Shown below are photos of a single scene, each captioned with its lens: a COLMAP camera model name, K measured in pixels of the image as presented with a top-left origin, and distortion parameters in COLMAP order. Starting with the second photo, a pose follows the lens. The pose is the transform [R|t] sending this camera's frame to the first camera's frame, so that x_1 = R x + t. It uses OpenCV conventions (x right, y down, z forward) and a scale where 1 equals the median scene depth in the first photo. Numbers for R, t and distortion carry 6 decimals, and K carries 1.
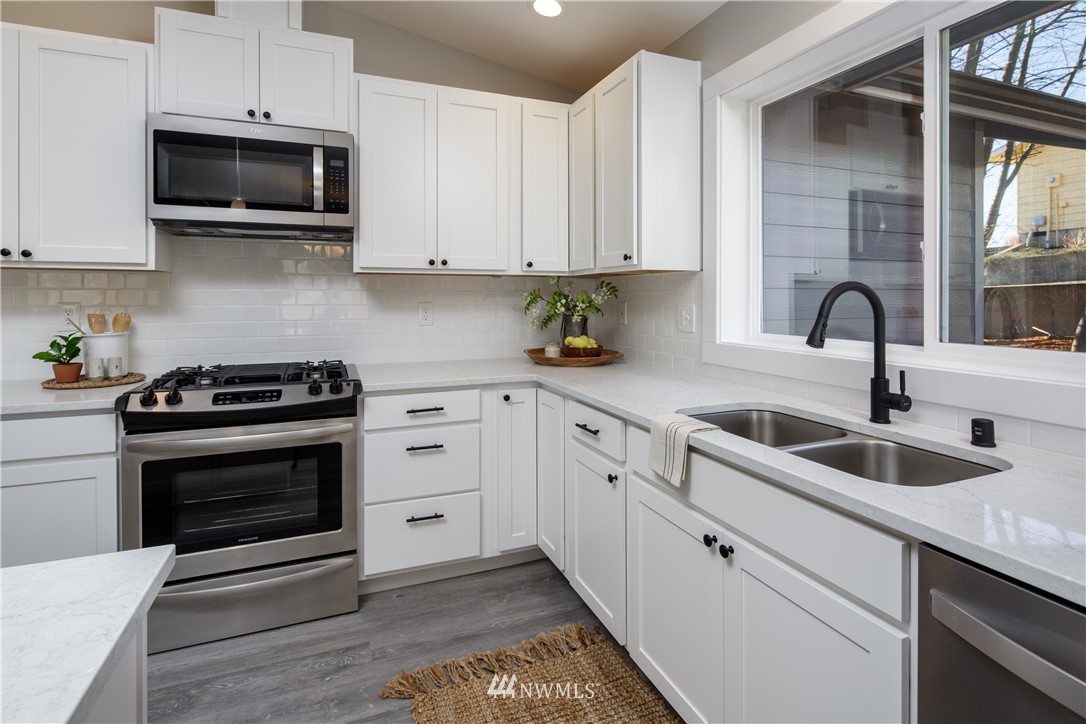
lens RADIAL K [[531.4, 0, 540.2], [0, 531.4, 295.9], [0, 0, 1]] dist [0.002049, -0.000361]
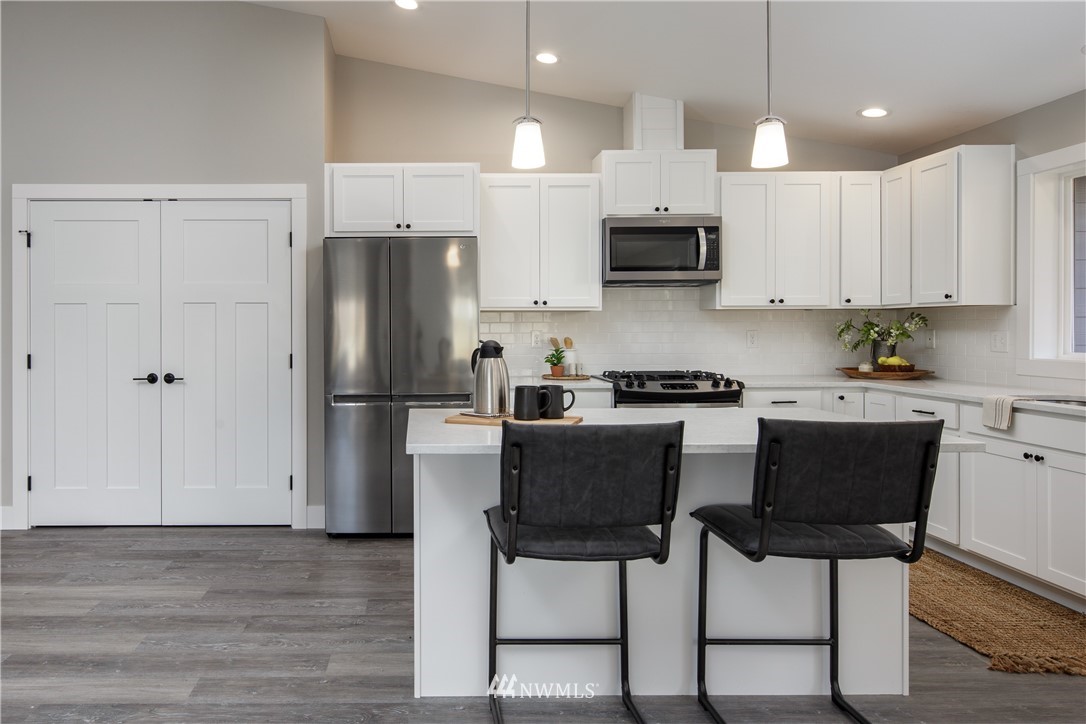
lens RADIAL K [[716.7, 0, 414.1], [0, 716.7, 332.3], [0, 0, 1]] dist [0.005949, -0.002388]
pose [[0.929810, -0.002151, -0.368035, -0.405804], [0.004980, 0.999965, 0.006738, 0.001000], [0.368007, -0.008097, 0.929788, -1.148073]]
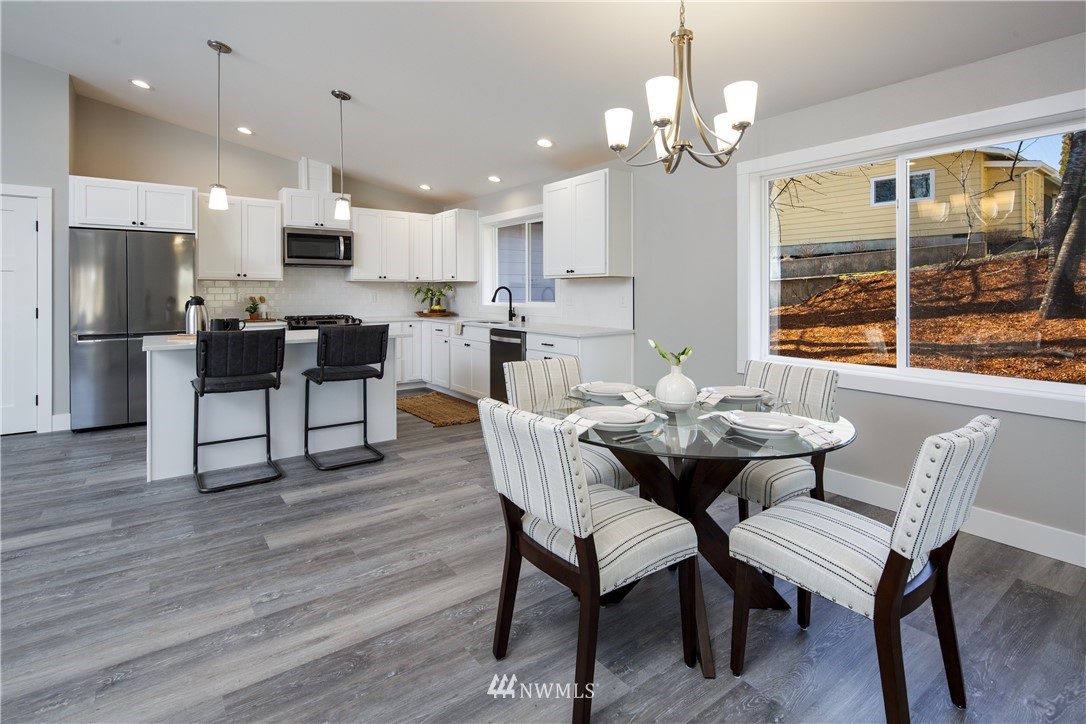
lens RADIAL K [[531.4, 0, 540.2], [0, 531.4, 295.9], [0, 0, 1]] dist [0.002049, -0.000361]
pose [[0.966175, -0.002016, 0.257880, -0.123274], [-0.000252, 0.999962, 0.008763, 0.006690], [-0.257888, -0.008531, 0.966137, -1.867910]]
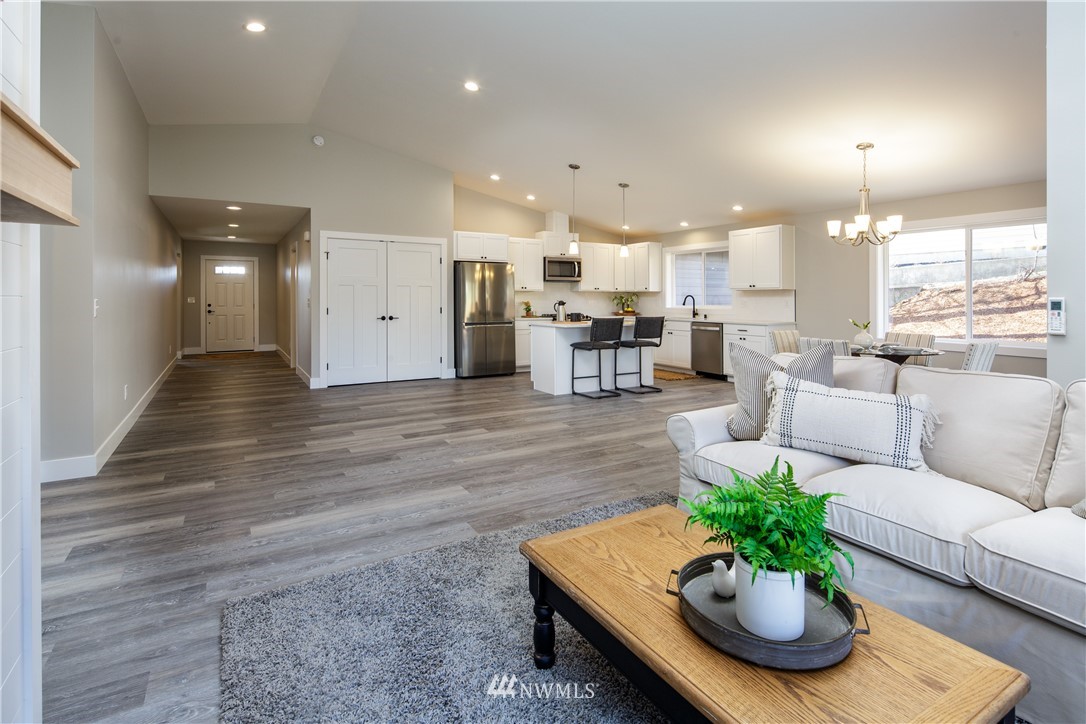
lens RADIAL K [[531.4, 0, 540.2], [0, 531.4, 295.9], [0, 0, 1]] dist [0.002049, -0.000361]
pose [[0.987495, 0.001495, 0.157642, -1.299593], [-0.000780, 0.999989, -0.004595, 0.009526], [-0.157647, 0.004415, 0.987486, -2.981592]]
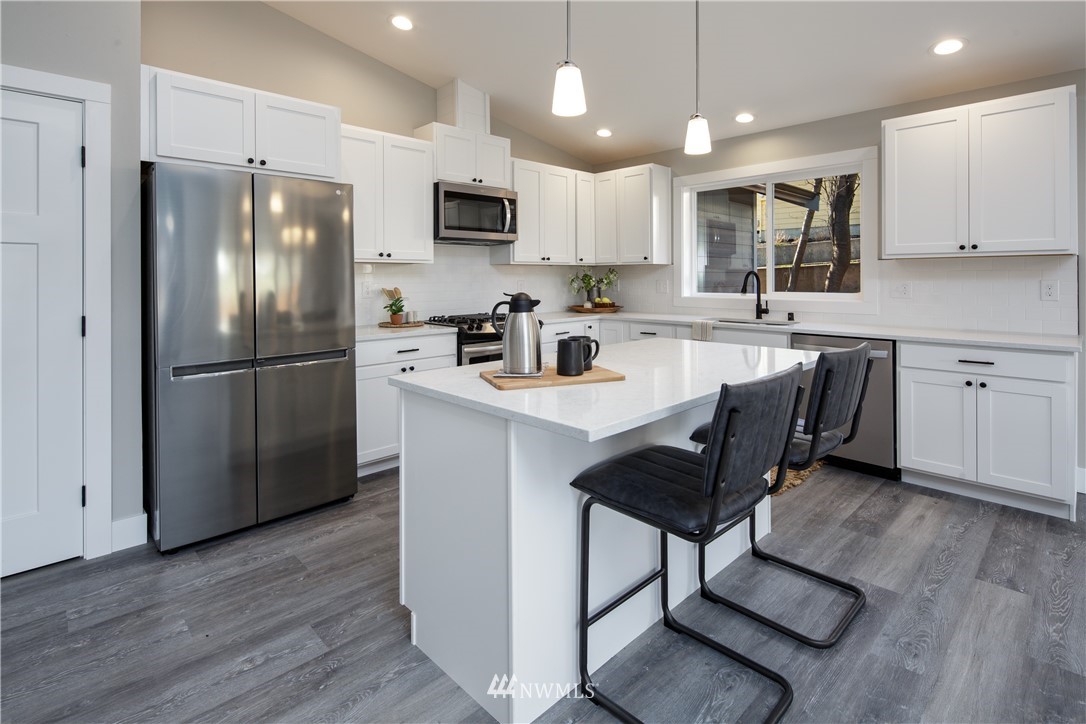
lens RADIAL K [[536.3, 0, 542.7], [0, 536.3, 274.3], [0, 0, 1]] dist [0.012054, -0.000807]
pose [[0.924275, -0.002897, 0.381716, -0.982435], [0.004524, 0.999984, -0.003365, -0.002162], [-0.381700, 0.004837, 0.924273, -0.791291]]
